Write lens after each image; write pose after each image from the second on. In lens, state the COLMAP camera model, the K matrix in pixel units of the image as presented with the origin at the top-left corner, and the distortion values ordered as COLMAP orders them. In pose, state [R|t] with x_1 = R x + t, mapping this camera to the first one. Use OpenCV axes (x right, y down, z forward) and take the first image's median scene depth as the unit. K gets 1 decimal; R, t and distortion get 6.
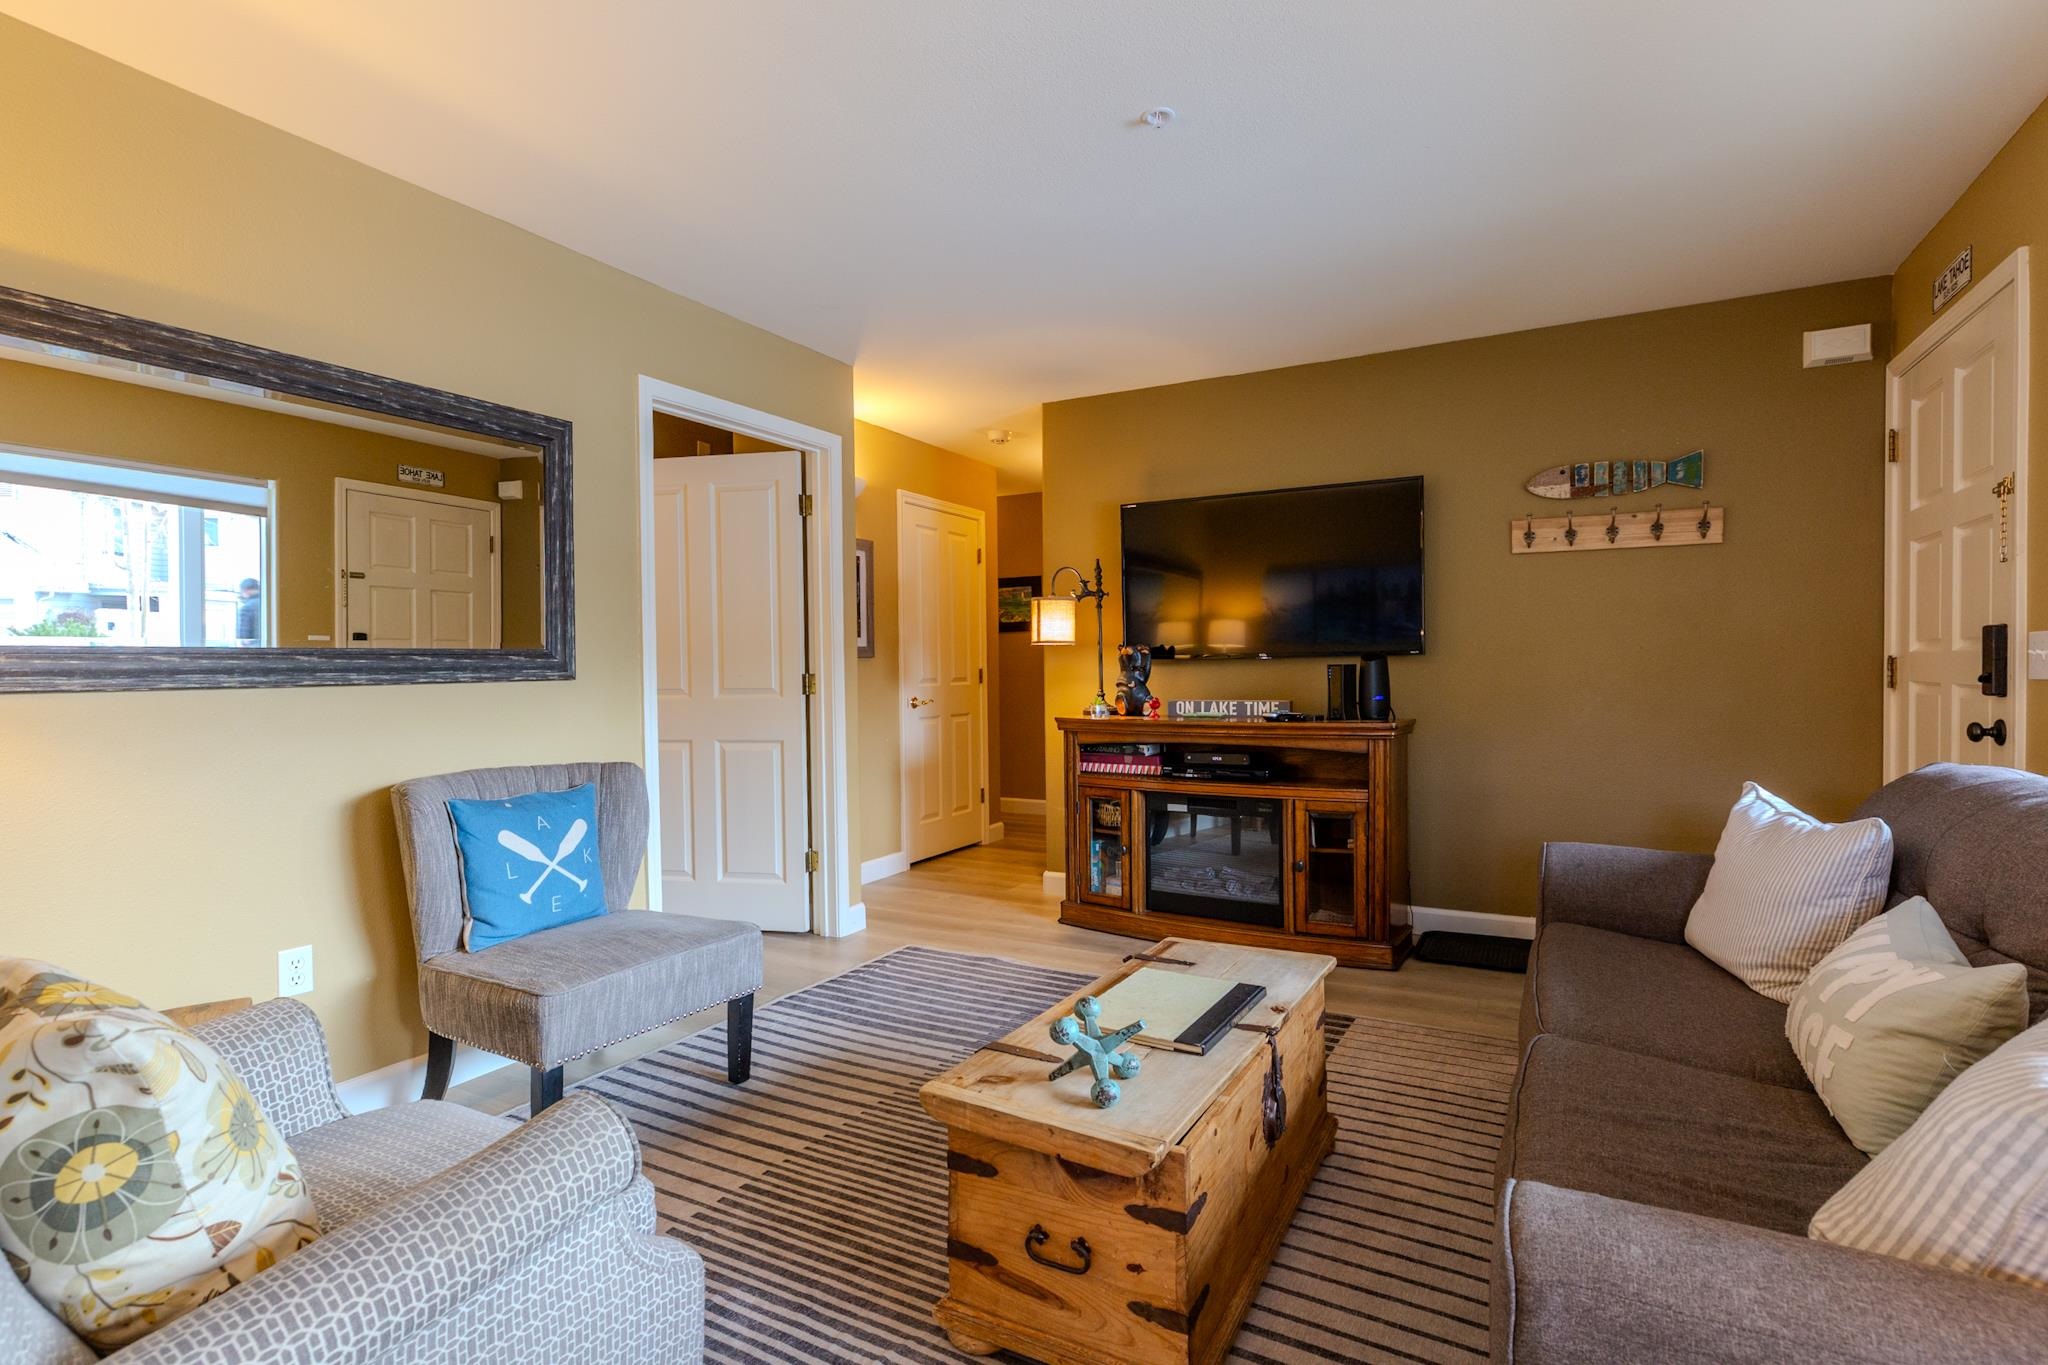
lens RADIAL K [[974.6, 0, 1013.2], [0, 974.6, 684.4], [0, 0, 1]] dist [0.004118, -0.000222]
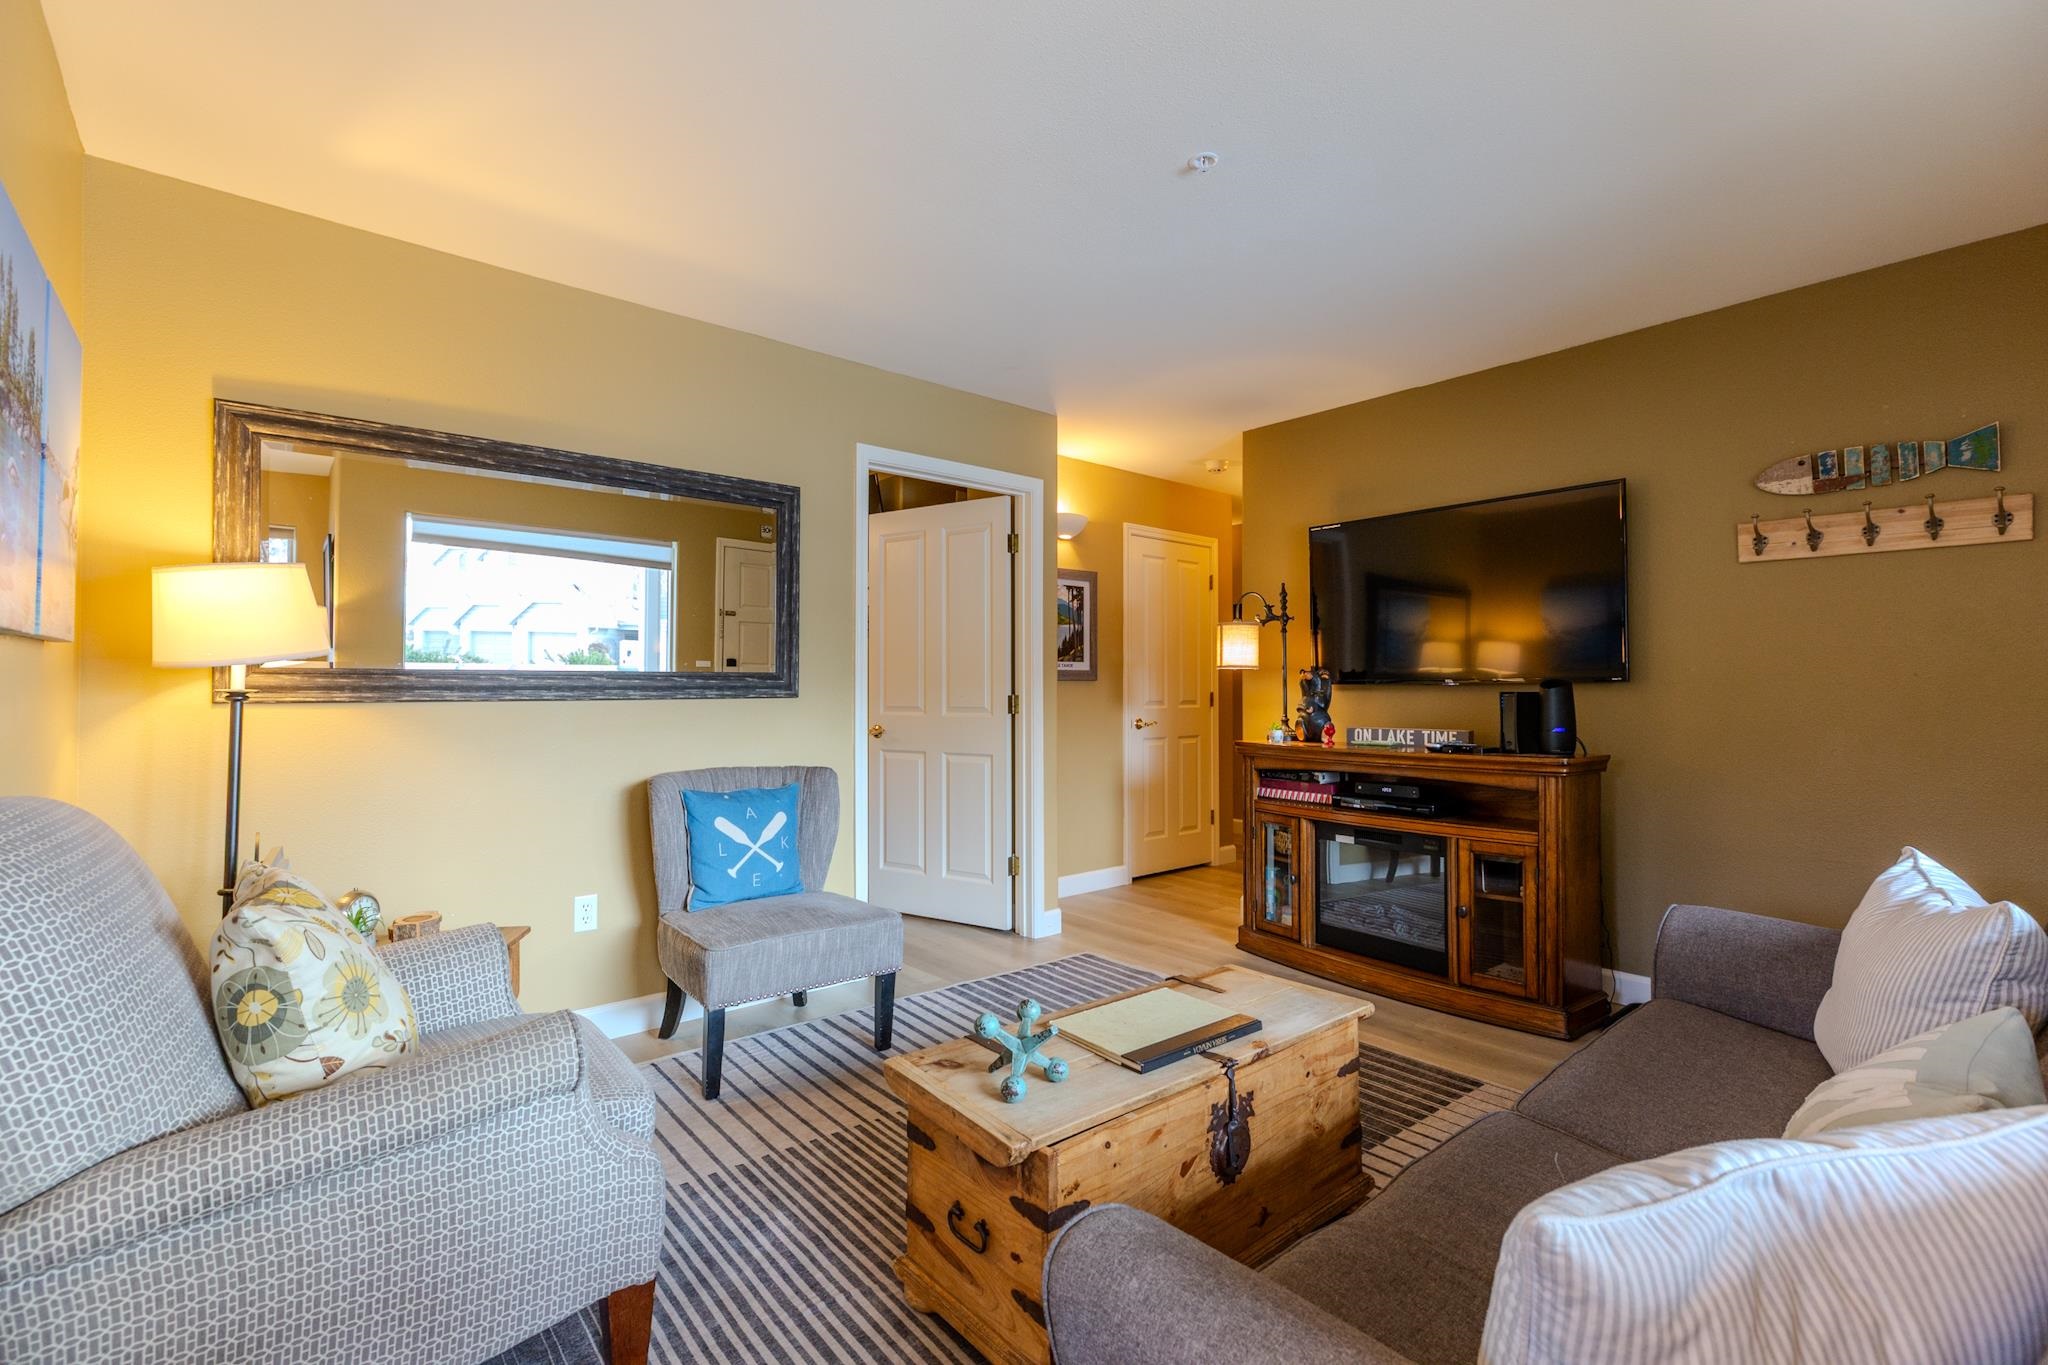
lens RADIAL K [[945.1, 0, 1020.2], [0, 945.1, 673.3], [0, 0, 1]] dist [0.003734, 0.000397]
pose [[0.926694, 0.003750, -0.375798, 0.243124], [-0.016608, 0.999382, -0.030983, -0.002987], [0.375450, 0.034953, 0.926183, 0.011430]]
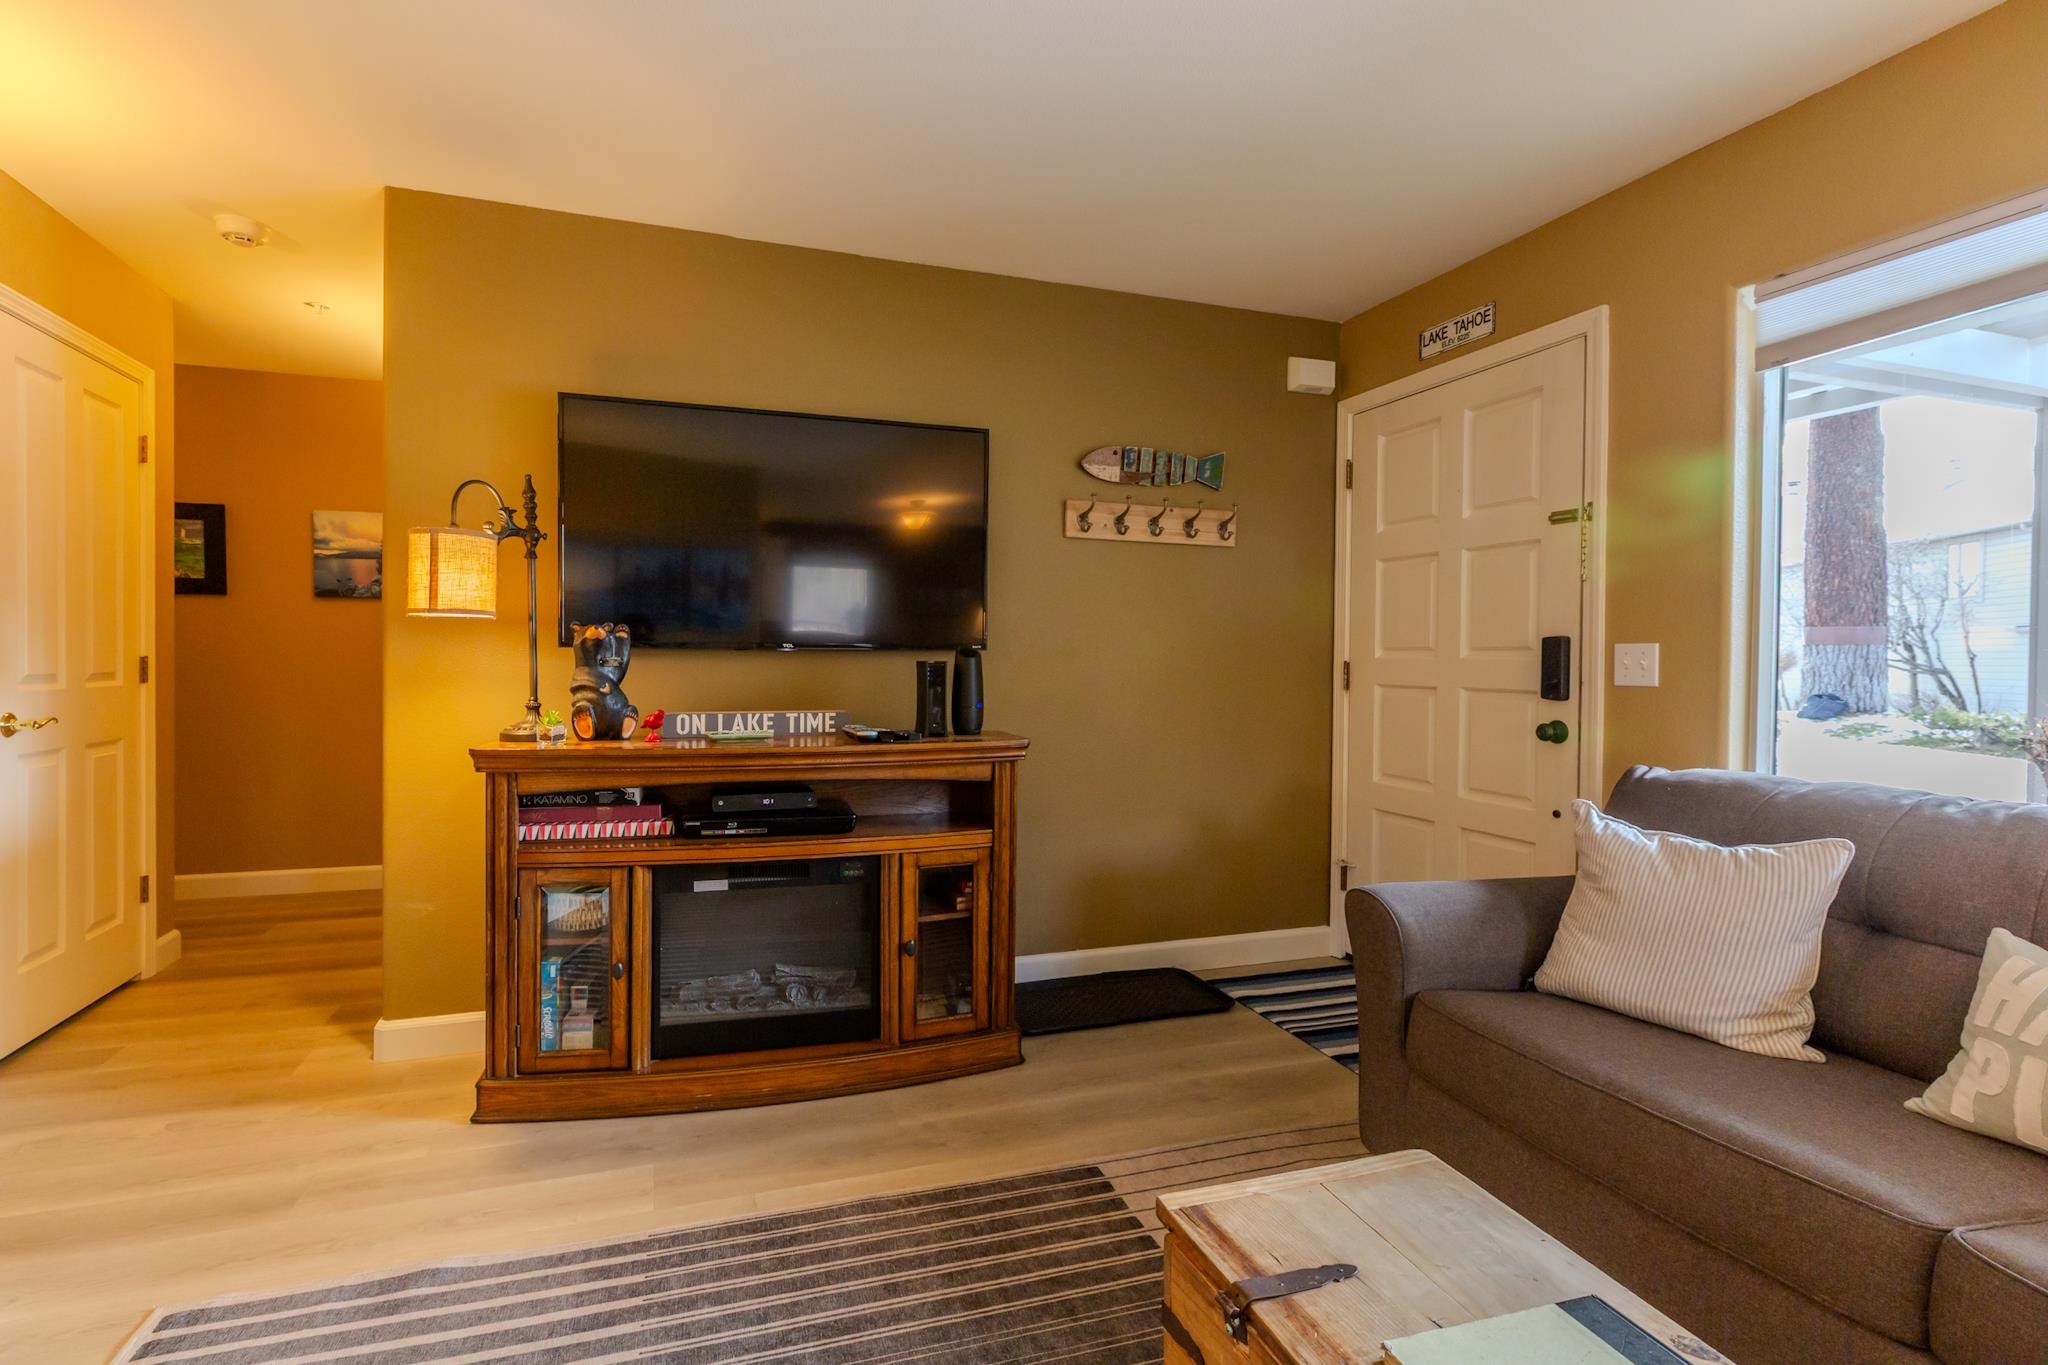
lens RADIAL K [[911.1, 0, 815.2], [0, 911.1, 671.3], [0, 0, 1]] dist [0.002474, 0.000226]
pose [[0.687327, 0.006774, 0.726317, -0.232348], [-0.001976, 0.999970, -0.007456, -0.007818], [-0.726346, 0.003689, 0.687320, 0.601970]]
